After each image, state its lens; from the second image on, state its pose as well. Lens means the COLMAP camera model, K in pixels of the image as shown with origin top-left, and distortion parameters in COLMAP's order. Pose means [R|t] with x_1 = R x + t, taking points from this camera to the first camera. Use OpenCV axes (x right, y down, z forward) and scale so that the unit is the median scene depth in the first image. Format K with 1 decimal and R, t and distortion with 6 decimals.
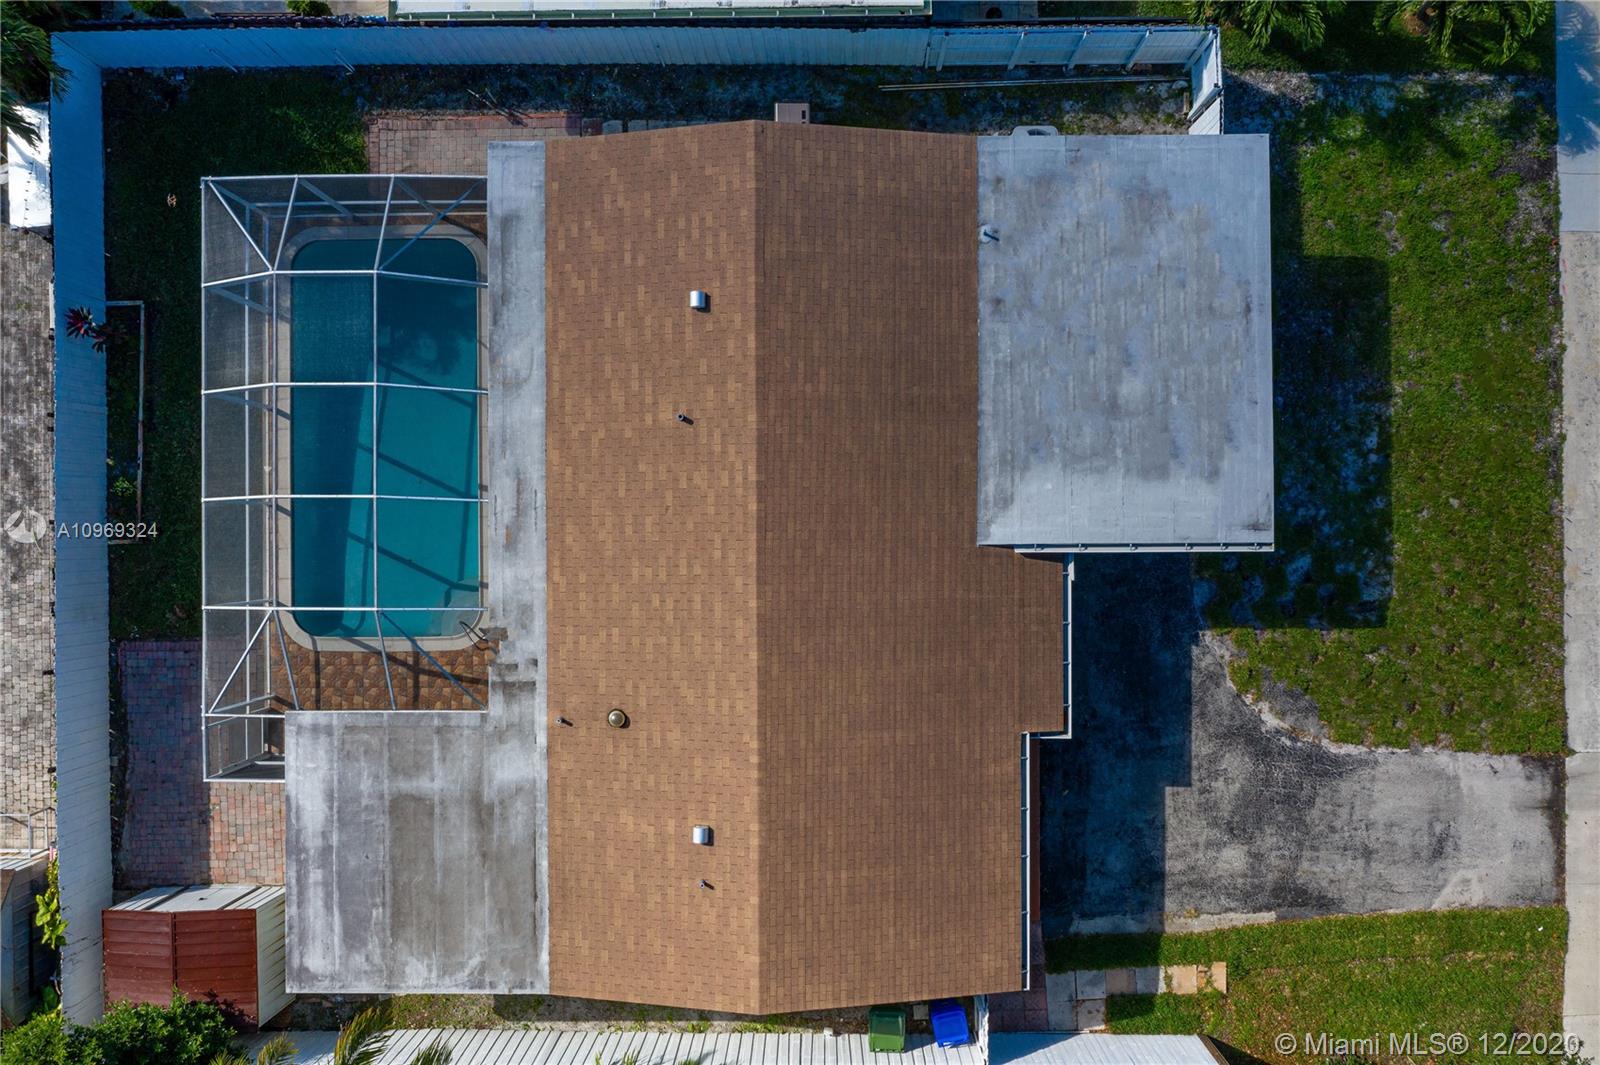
lens RADIAL K [[1259.8, 0, 804.8], [0, 1259.8, 532.2], [0, 0, 1]] dist [-0.031528, 0.005180]
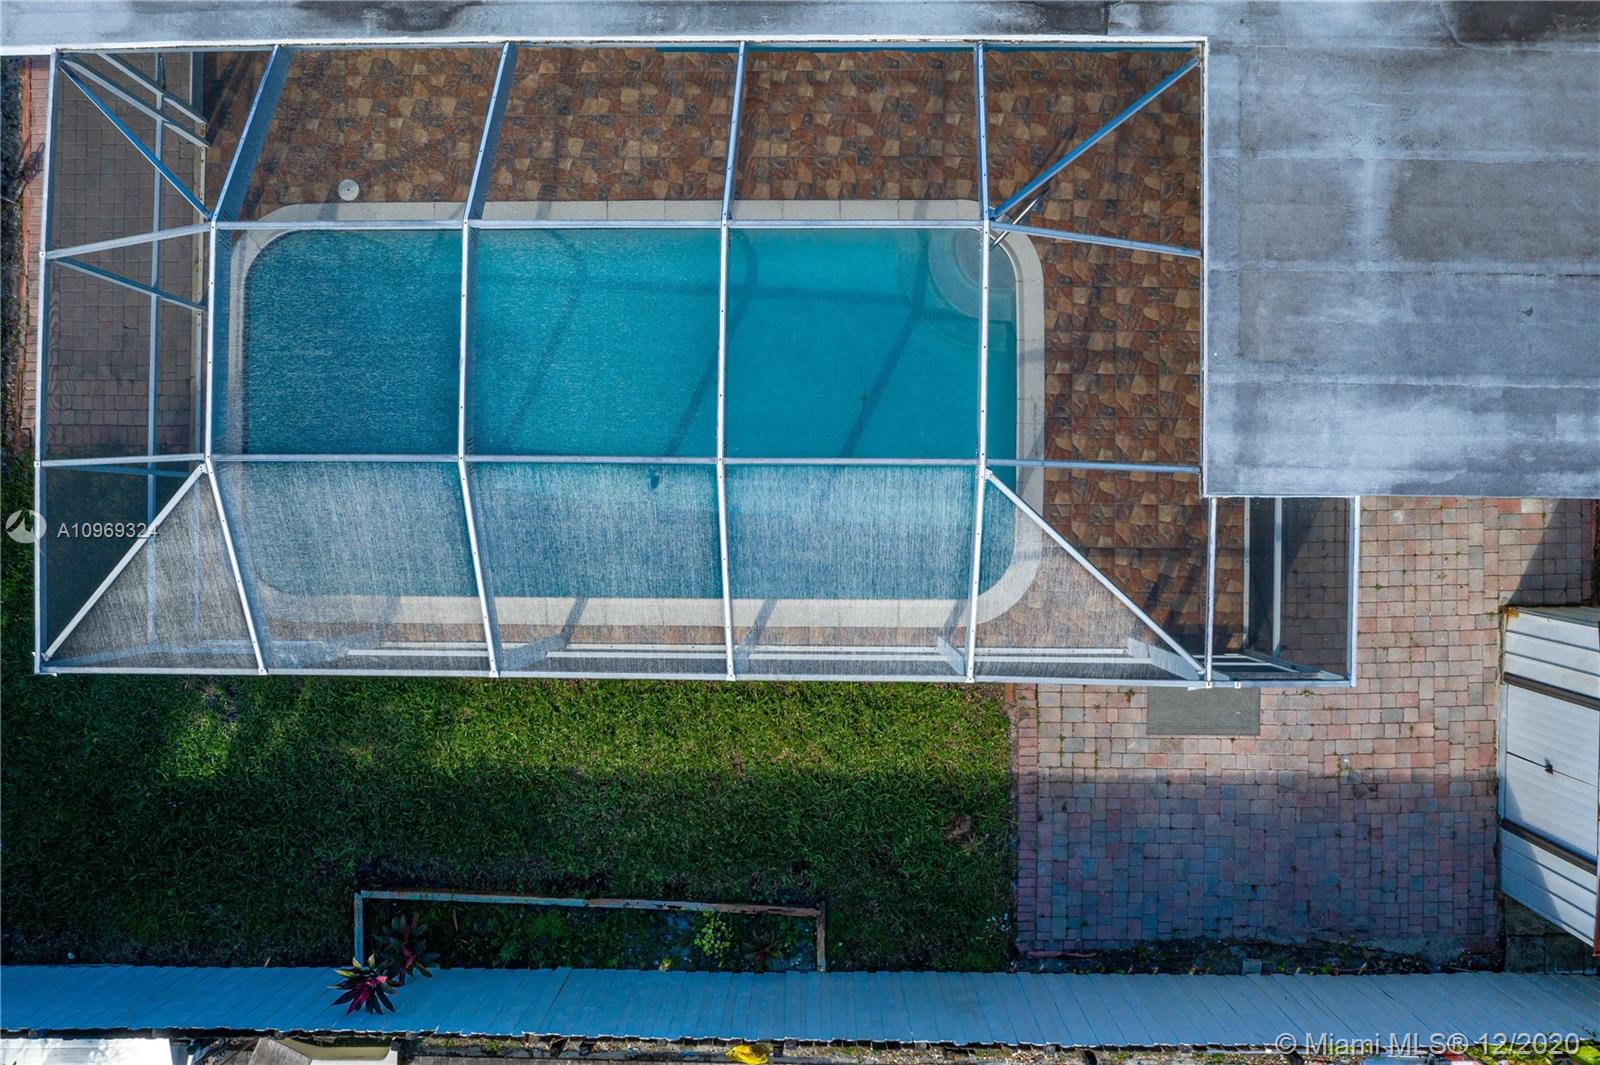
lens RADIAL K [[1259.8, 0, 802.2], [0, 1259.8, 536.5], [0, 0, 1]] dist [-0.031528, 0.005180]
pose [[0.014789, -0.999787, 0.014367, -0.396608], [0.999778, 0.014570, -0.015201, 0.005346], [0.014989, 0.014589, 0.999781, 0.494634]]
